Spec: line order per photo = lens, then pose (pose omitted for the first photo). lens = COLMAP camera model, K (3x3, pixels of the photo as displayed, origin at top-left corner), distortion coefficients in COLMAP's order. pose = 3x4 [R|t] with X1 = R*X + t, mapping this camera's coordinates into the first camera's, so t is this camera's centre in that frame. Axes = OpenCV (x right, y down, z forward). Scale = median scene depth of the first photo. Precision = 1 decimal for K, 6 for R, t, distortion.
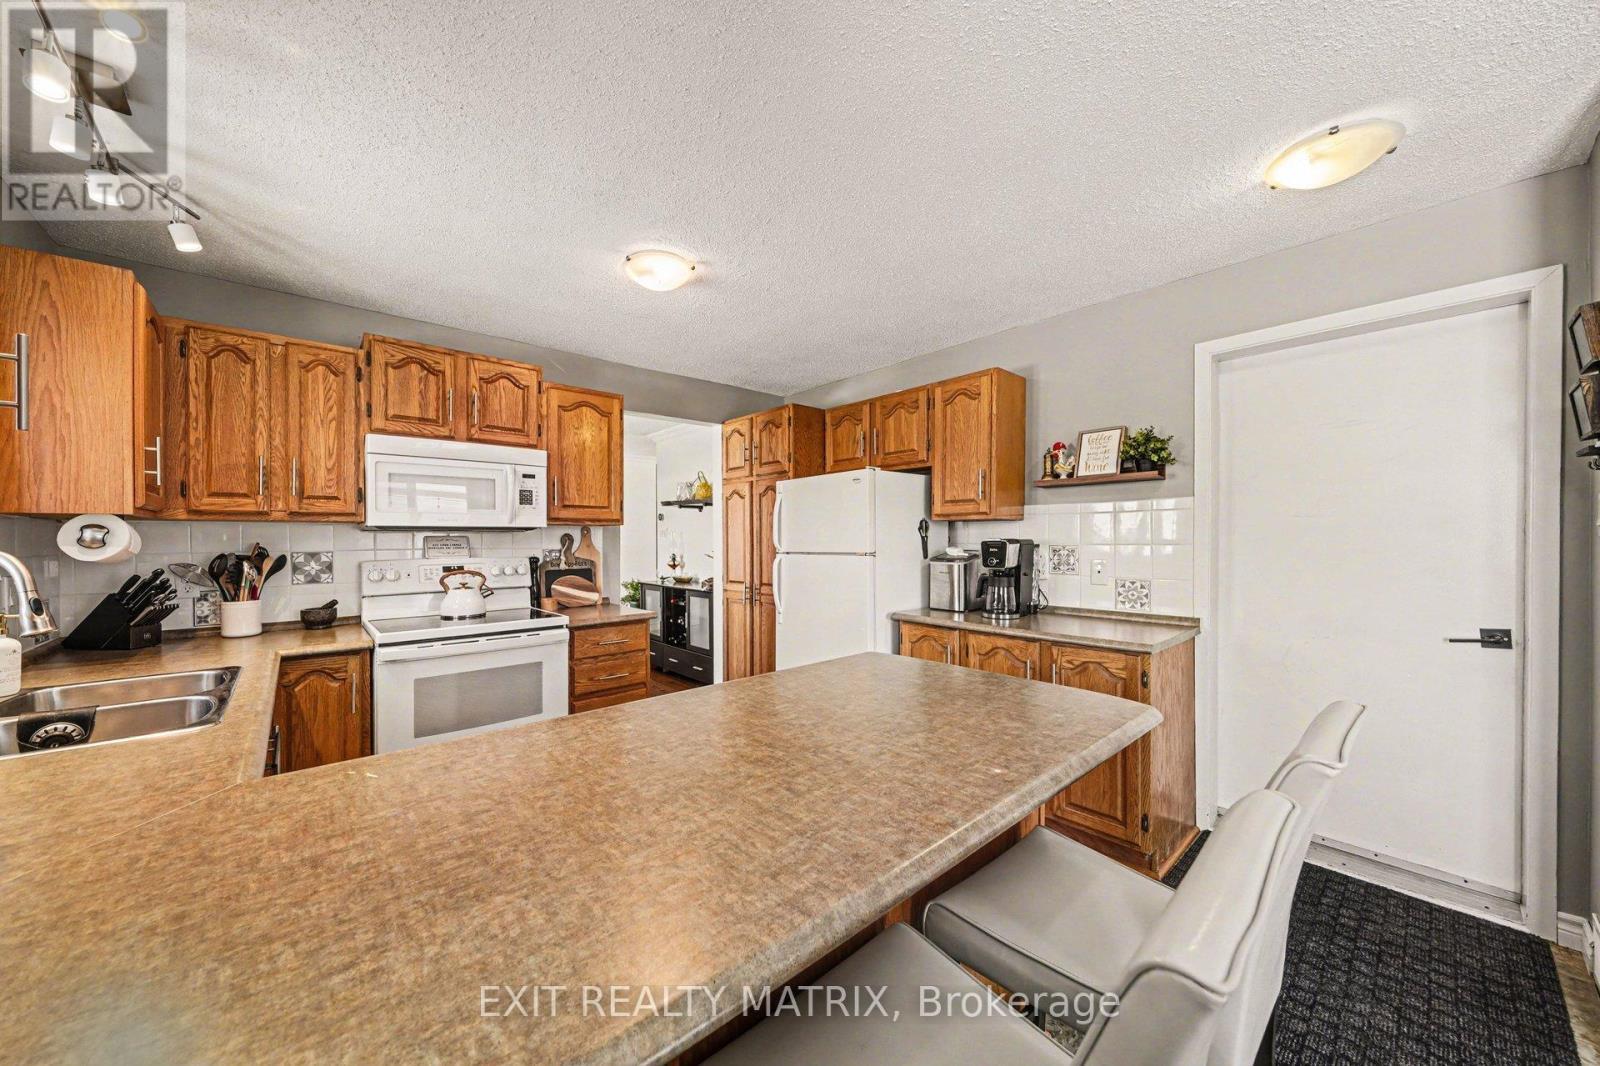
lens RADIAL K [[585.7, 0, 803.2], [0, 585.7, 535.1], [0, 0, 1]] dist [-0.002815, -0.000623]
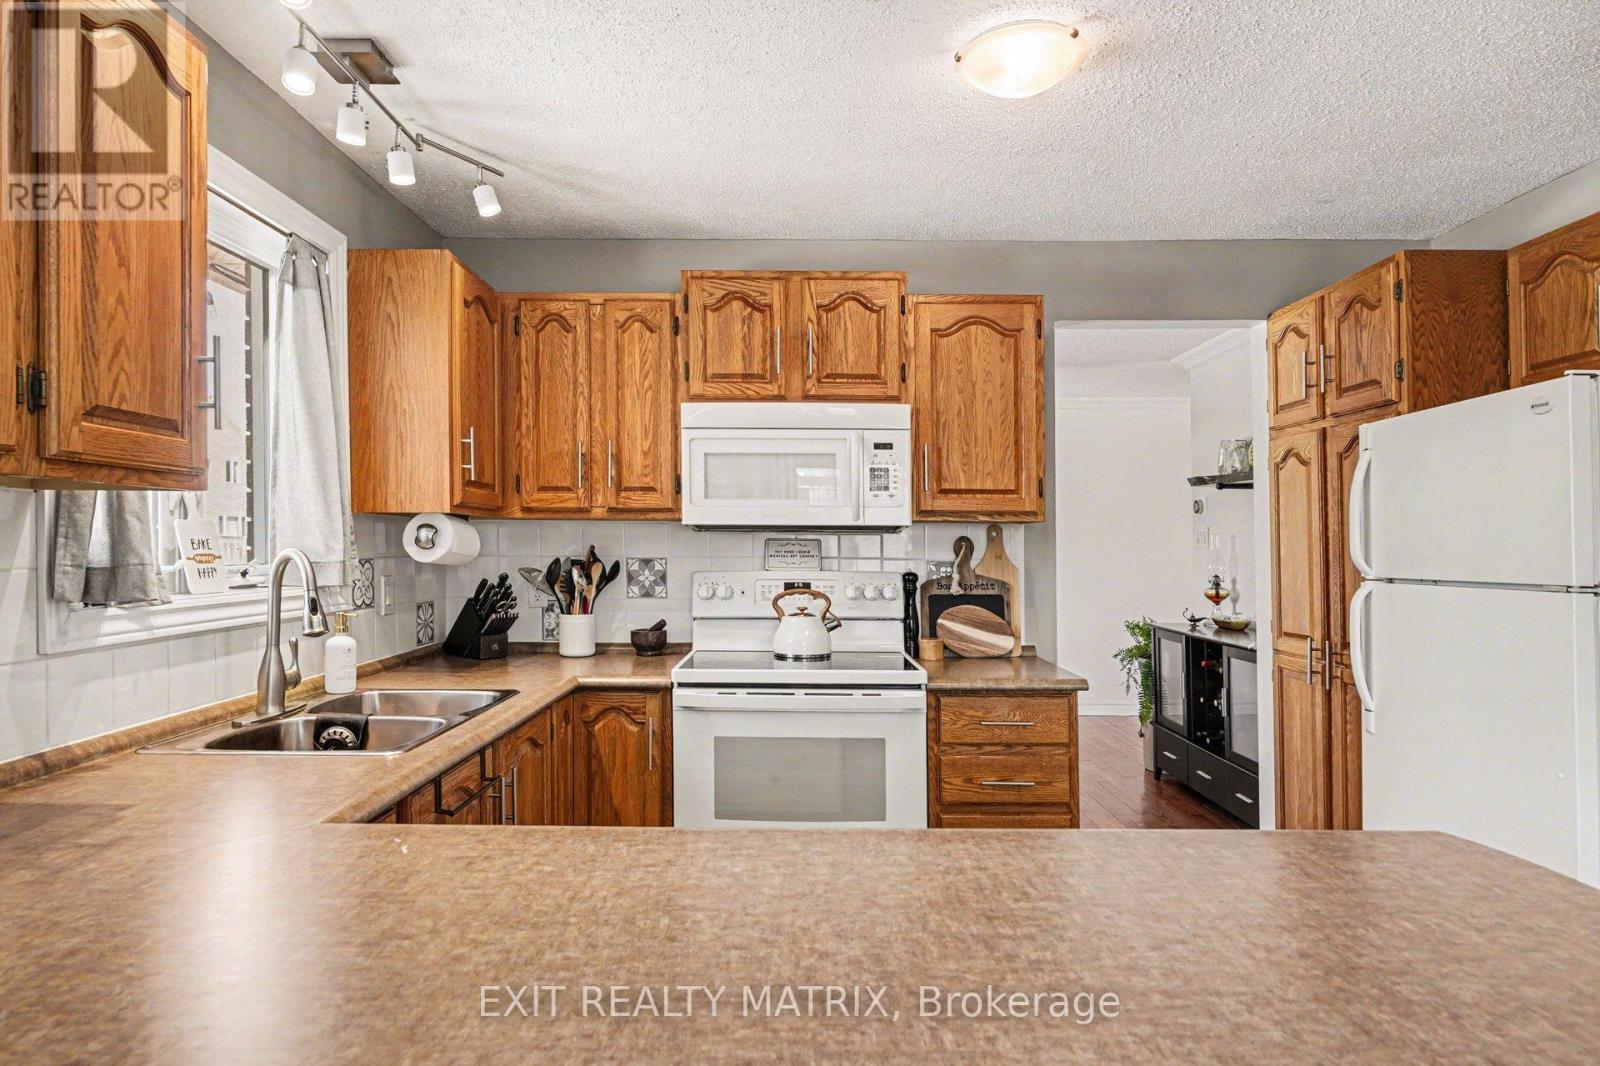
lens RADIAL K [[971.0, 0, 794.4], [0, 971.0, 528.4], [0, 0, 1]] dist [0.000231, -0.000606]
pose [[0.726906, -0.002471, -0.686733, 0.205343], [-0.005984, 0.999933, -0.009932, 0.000760], [0.686711, 0.011329, 0.726842, 0.173479]]
